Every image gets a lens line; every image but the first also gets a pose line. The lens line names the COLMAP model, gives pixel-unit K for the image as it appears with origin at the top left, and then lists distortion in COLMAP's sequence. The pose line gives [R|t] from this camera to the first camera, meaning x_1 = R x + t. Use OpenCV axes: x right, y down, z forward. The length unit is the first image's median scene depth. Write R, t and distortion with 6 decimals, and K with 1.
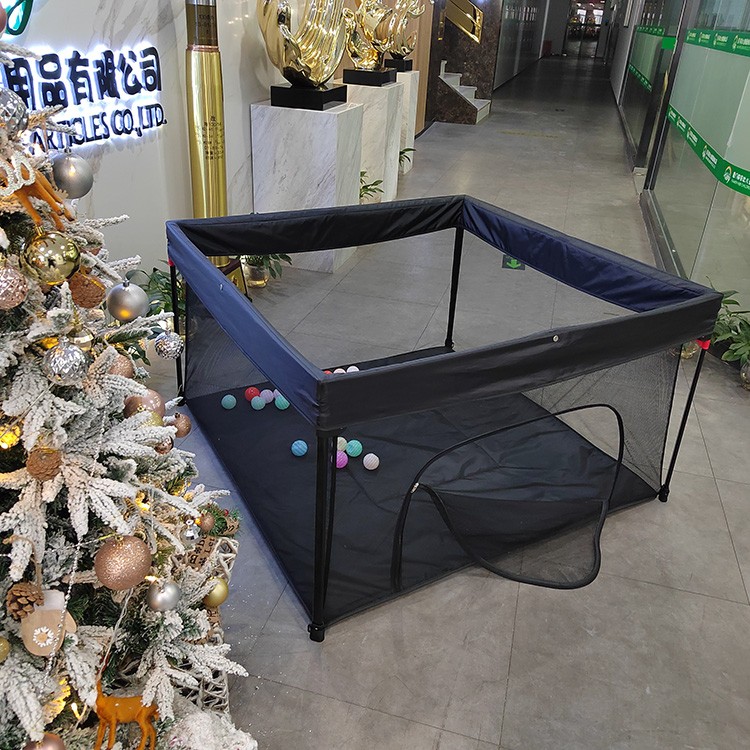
lens RADIAL K [[683.0, 0, 378.6], [0, 683.0, 381.3], [0, 0, 1]] dist [0.017804, 0.000000]
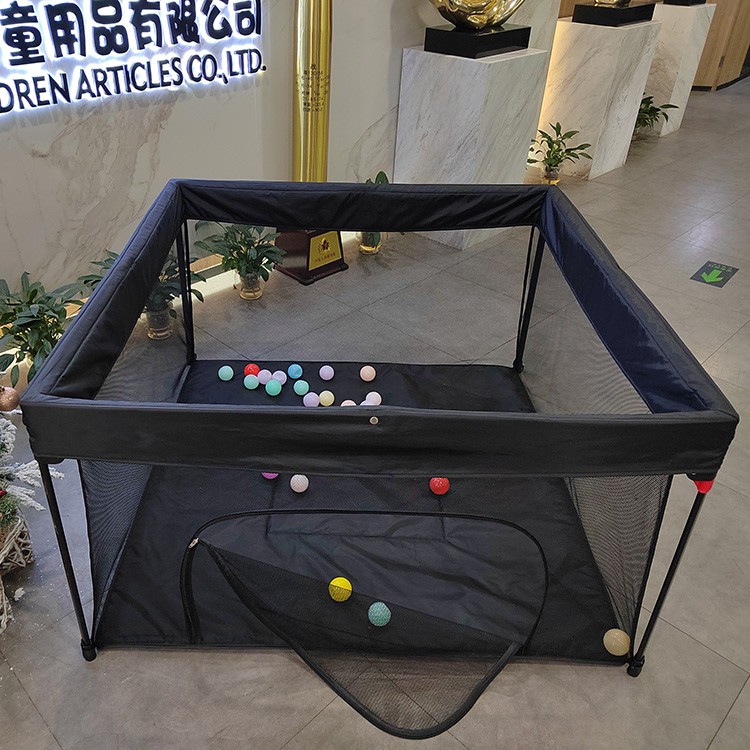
lens RADIAL K [[683.0, 0, 332.7], [0, 683.0, 380.2], [0, 0, 1]] dist [0.017804, 0.000000]
pose [[0.857926, 0.253503, -0.446876, 0.342085], [-0.214179, 0.967080, 0.137416, -0.125028], [0.467001, -0.022181, 0.883979, 0.220073]]
